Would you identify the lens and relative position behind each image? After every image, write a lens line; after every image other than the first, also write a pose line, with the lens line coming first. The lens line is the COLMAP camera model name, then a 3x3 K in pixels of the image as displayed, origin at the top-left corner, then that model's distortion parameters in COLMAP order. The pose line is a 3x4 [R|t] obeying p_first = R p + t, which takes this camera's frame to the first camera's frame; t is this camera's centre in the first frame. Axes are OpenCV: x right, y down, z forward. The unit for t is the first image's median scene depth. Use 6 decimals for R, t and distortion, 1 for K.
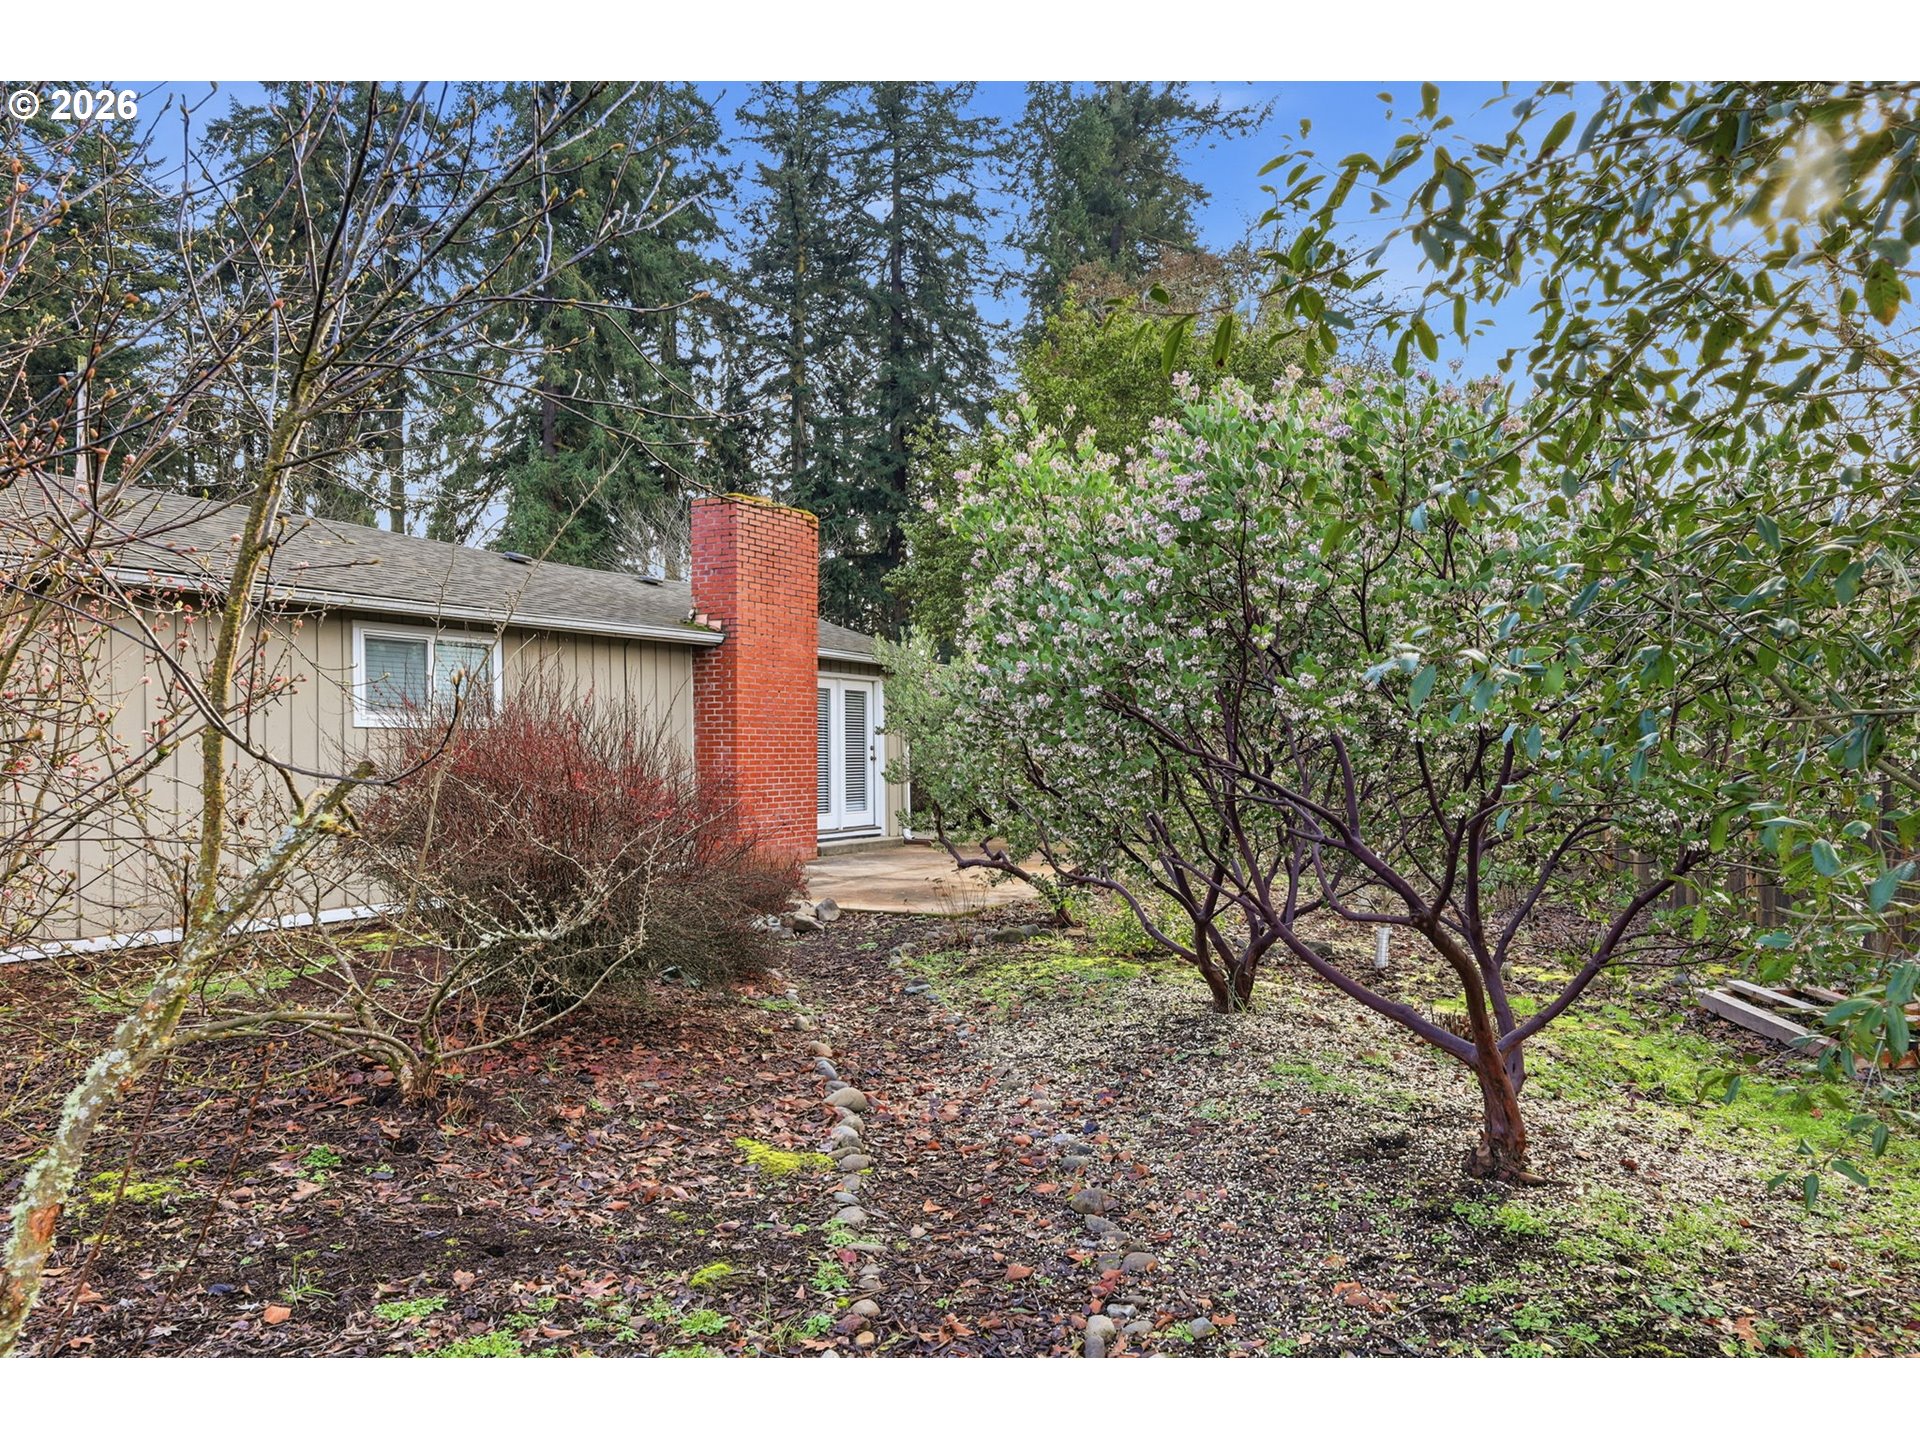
lens RADIAL K [[791.8, 0, 964.6], [0, 791.8, 730.3], [0, 0, 1]] dist [0.000067, 0.000354]
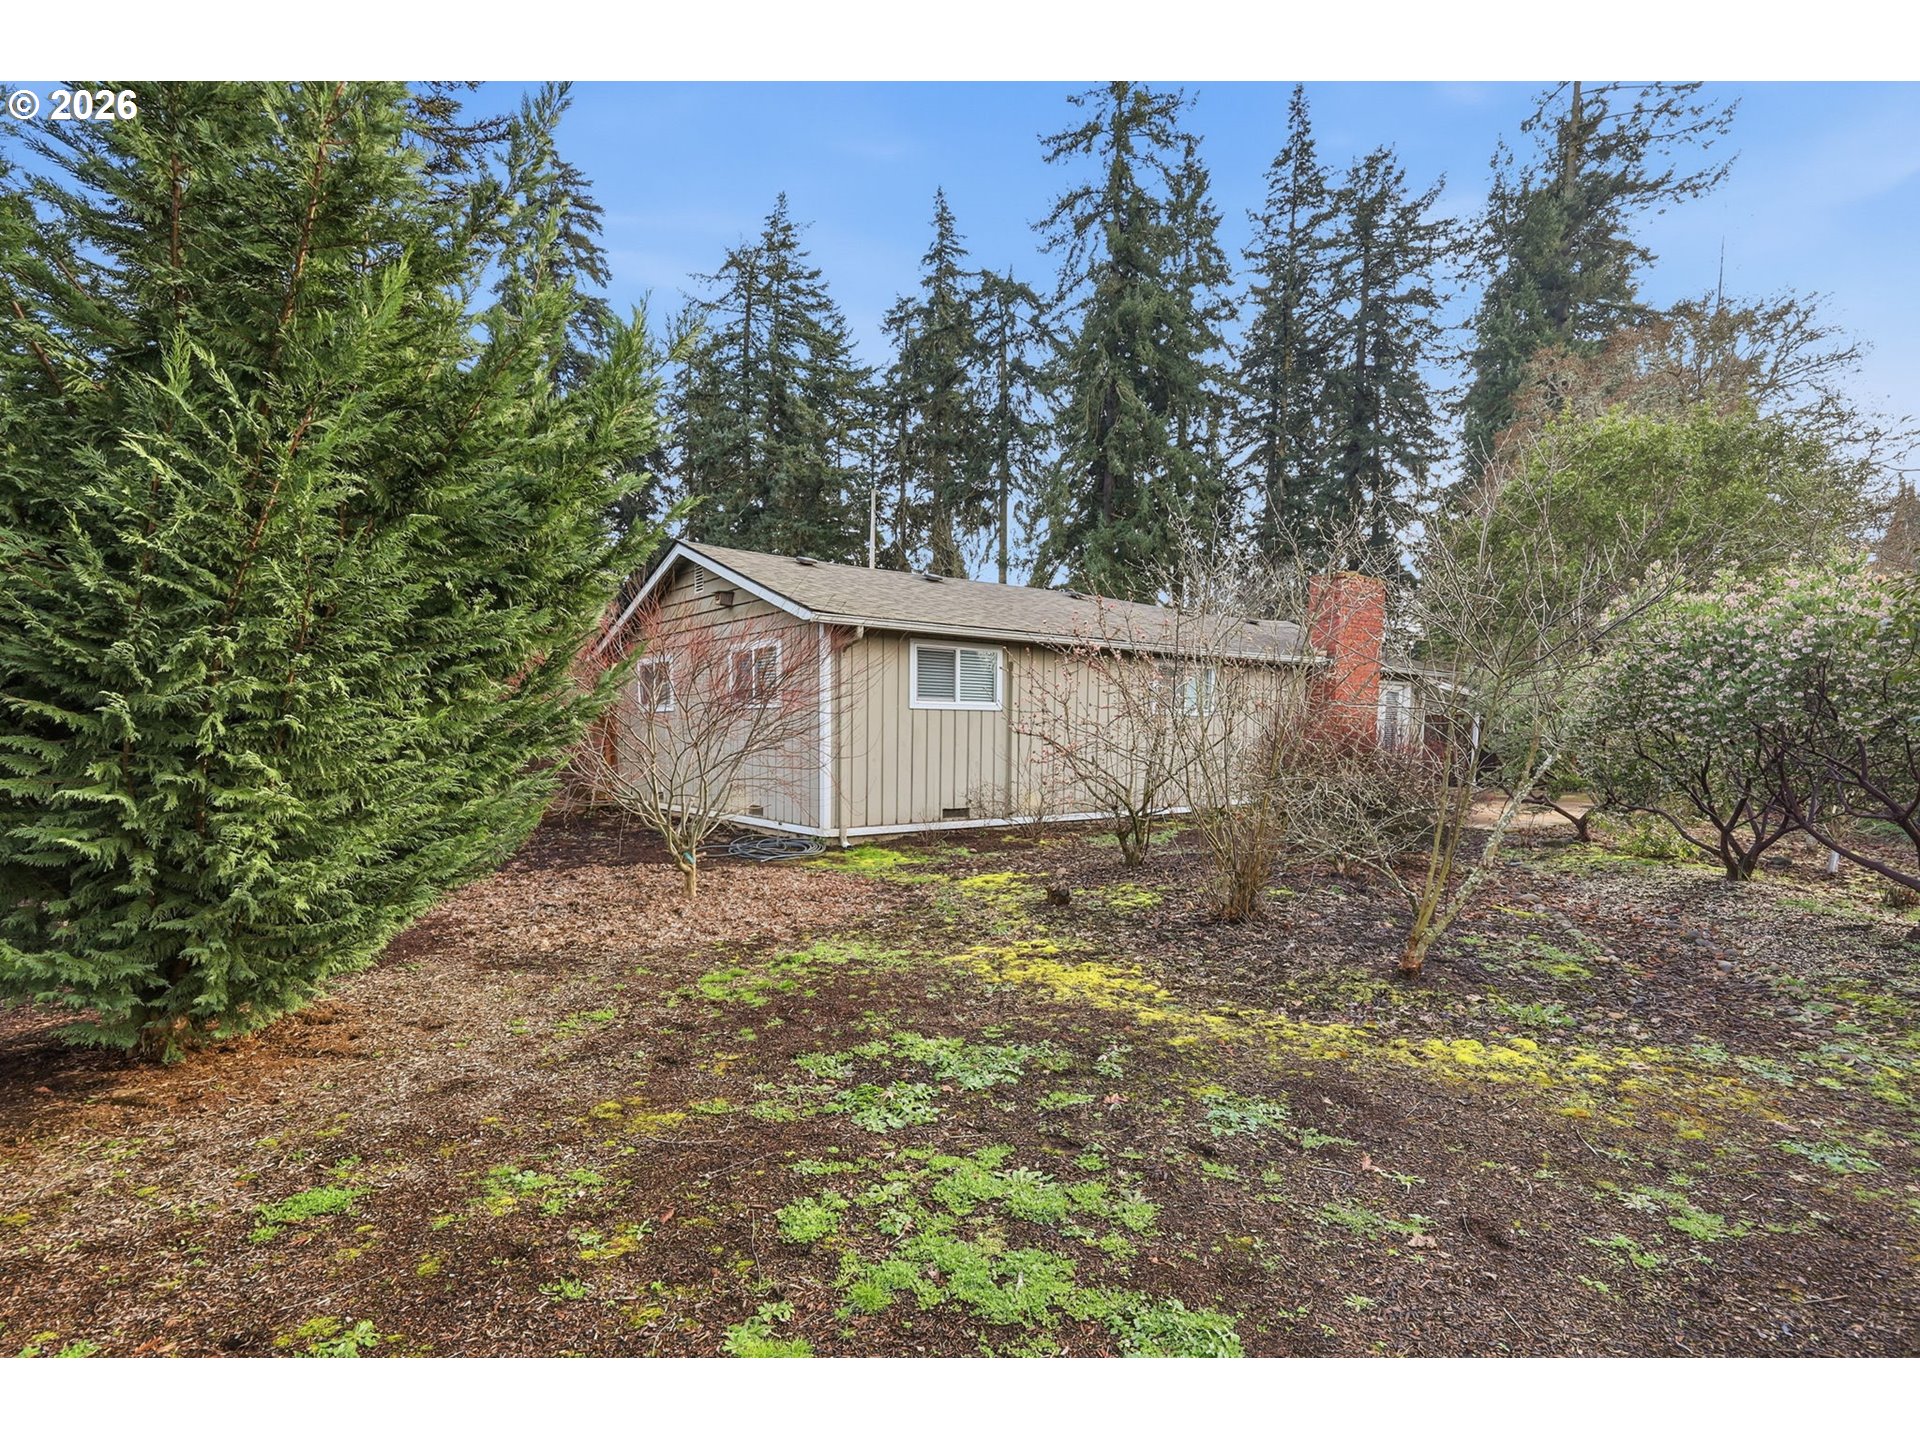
lens RADIAL K [[780.6, 0, 960.2], [0, 780.6, 759.7], [0, 0, 1]] dist [-0.000842, -0.000680]
pose [[0.958415, 0.033889, -0.283358, -0.330684], [-0.011977, 0.996826, 0.078708, -0.018234], [0.285126, -0.072041, 0.955779, -0.450712]]
